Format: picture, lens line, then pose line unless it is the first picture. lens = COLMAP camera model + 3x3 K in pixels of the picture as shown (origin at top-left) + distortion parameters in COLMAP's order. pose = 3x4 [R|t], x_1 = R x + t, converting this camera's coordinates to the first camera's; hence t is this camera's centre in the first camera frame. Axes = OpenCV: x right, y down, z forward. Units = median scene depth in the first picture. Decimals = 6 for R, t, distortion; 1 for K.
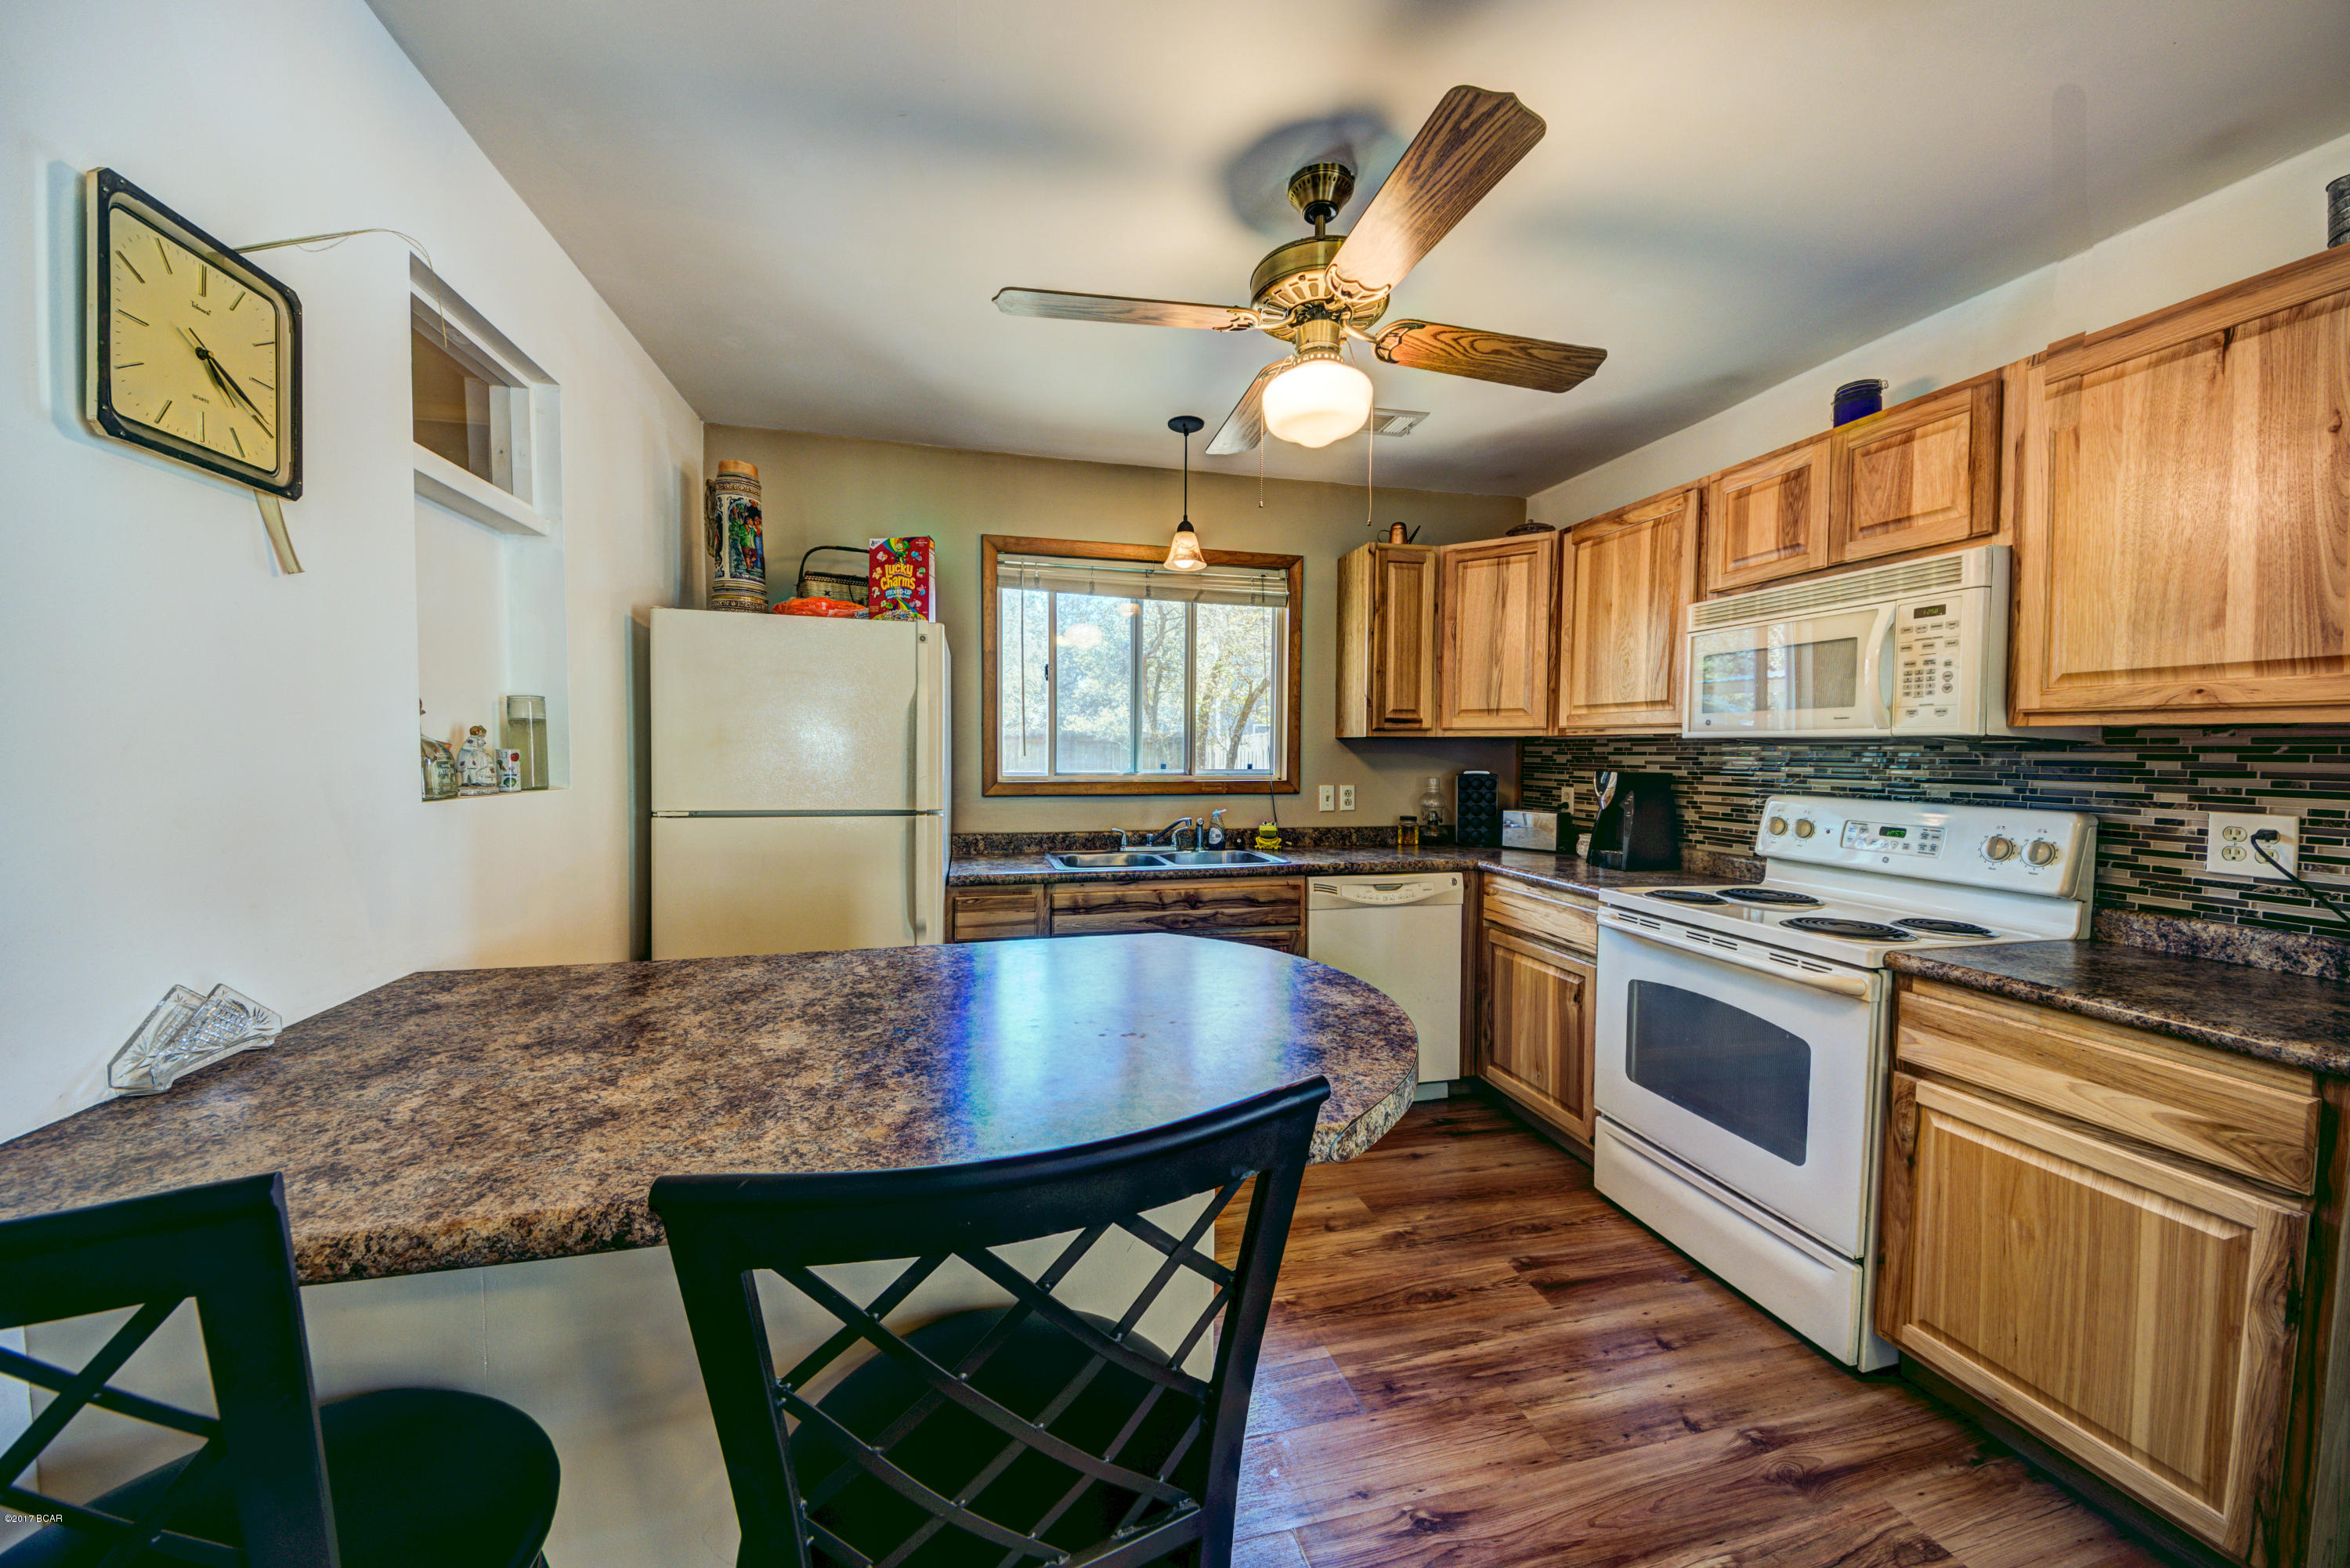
lens RADIAL K [[836.1, 0, 1175.0], [0, 836.1, 784.0], [0, 0, 1]] dist [0.001016, -0.000018]
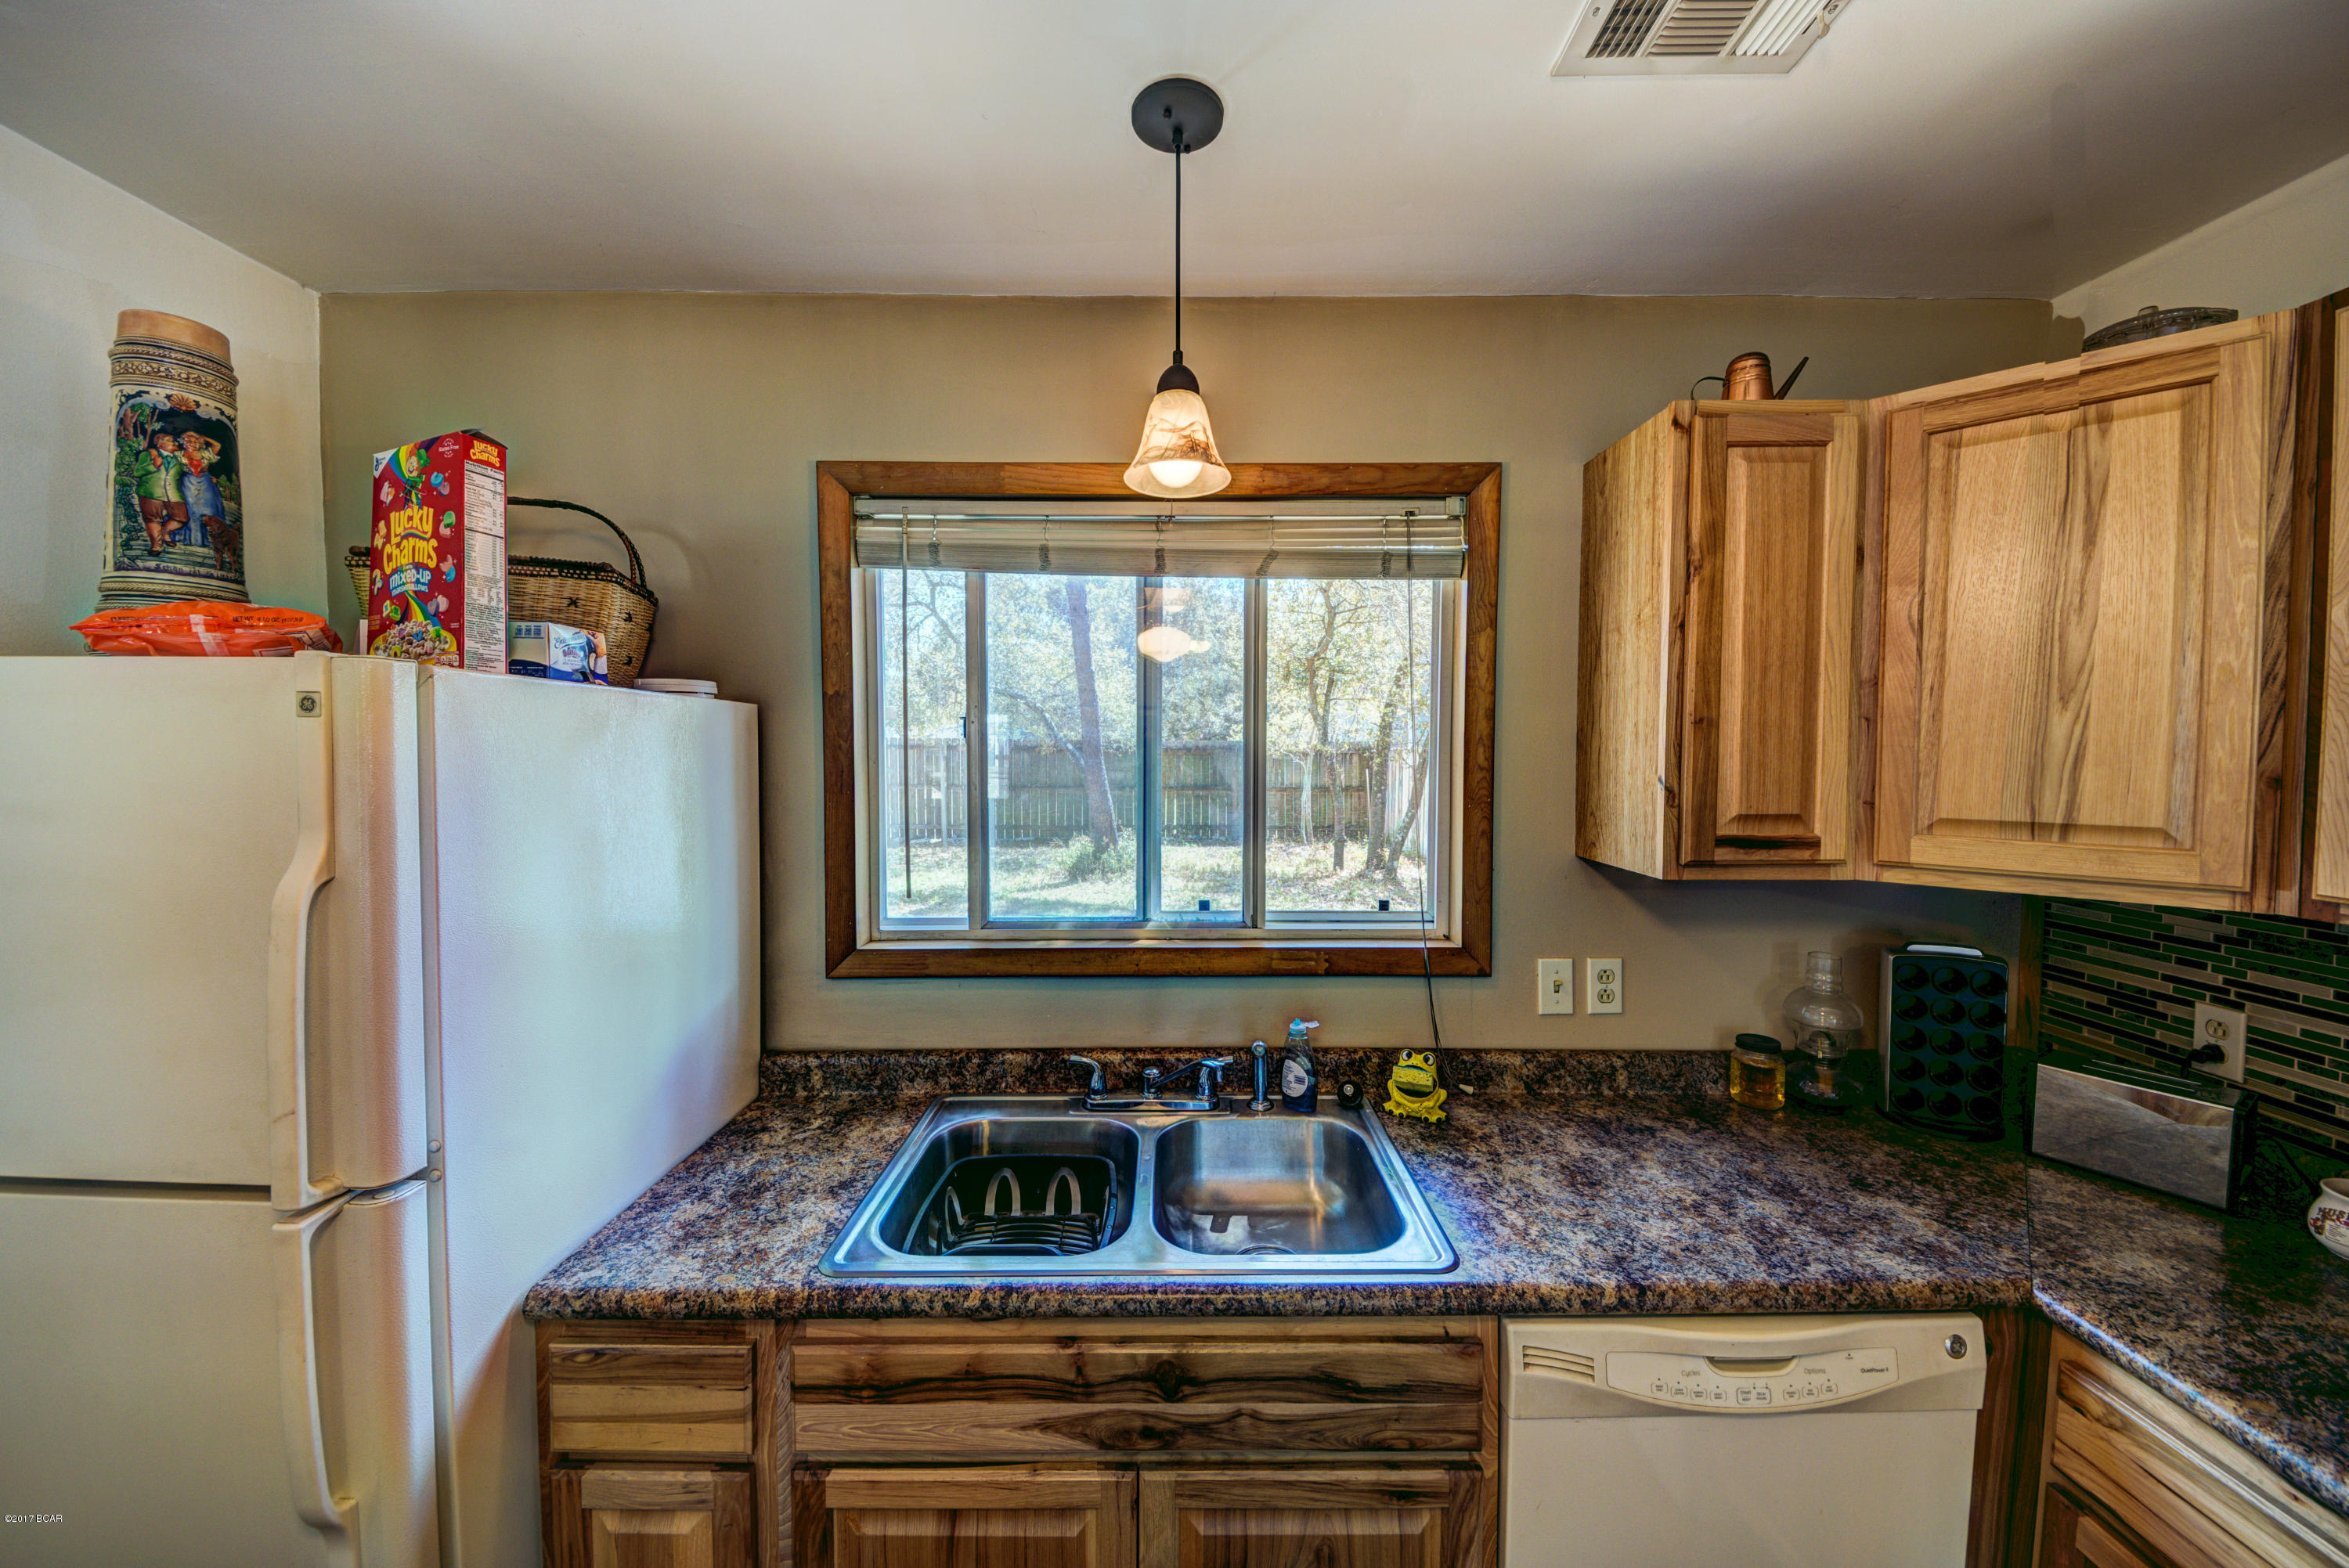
lens RADIAL K [[816.2, 0, 1171.9], [0, 816.2, 773.8], [0, 0, 1]] dist [0.010104, -0.013338]
pose [[0.970639, 0.003140, -0.240521, 0.091677], [-0.004581, 0.999975, -0.005434, -0.105496], [0.240498, 0.006376, 0.970629, 0.554305]]
